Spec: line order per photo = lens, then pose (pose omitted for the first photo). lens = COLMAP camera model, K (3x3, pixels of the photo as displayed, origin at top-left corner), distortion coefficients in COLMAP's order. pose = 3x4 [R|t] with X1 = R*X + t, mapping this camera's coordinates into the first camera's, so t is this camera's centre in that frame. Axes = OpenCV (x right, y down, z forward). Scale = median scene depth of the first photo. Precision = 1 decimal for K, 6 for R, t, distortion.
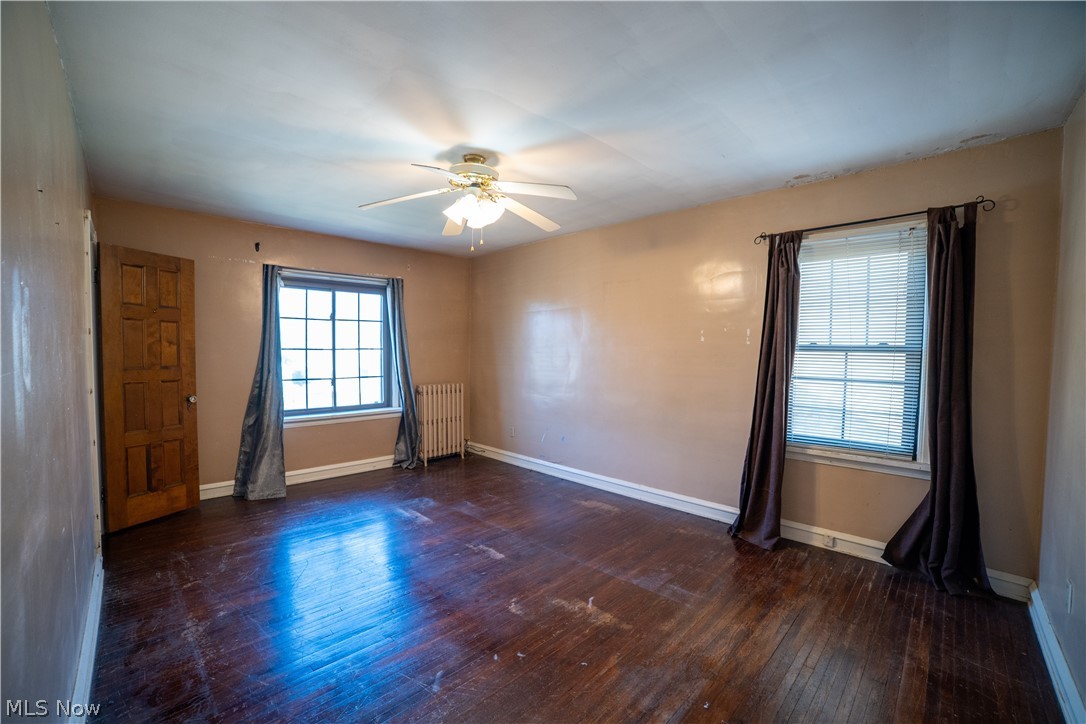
lens RADIAL K [[464.7, 0, 545.4], [0, 464.7, 372.1], [0, 0, 1]] dist [-0.114257, 0.038597]
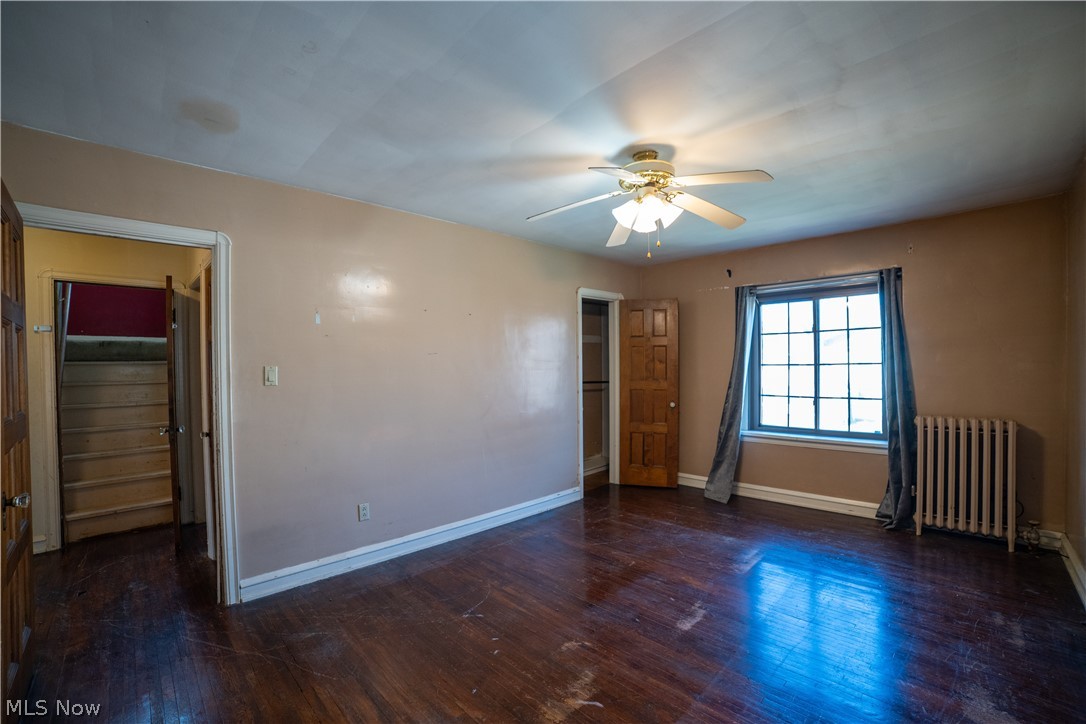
lens RADIAL K [[464.7, 0, 545.4], [0, 464.7, 372.1], [0, 0, 1]] dist [-0.114257, 0.038597]
pose [[-0.030929, -0.000345, -0.999522, 0.483557], [-0.039798, 0.999207, 0.000887, -0.016982], [0.998729, 0.039807, -0.030918, 0.556036]]
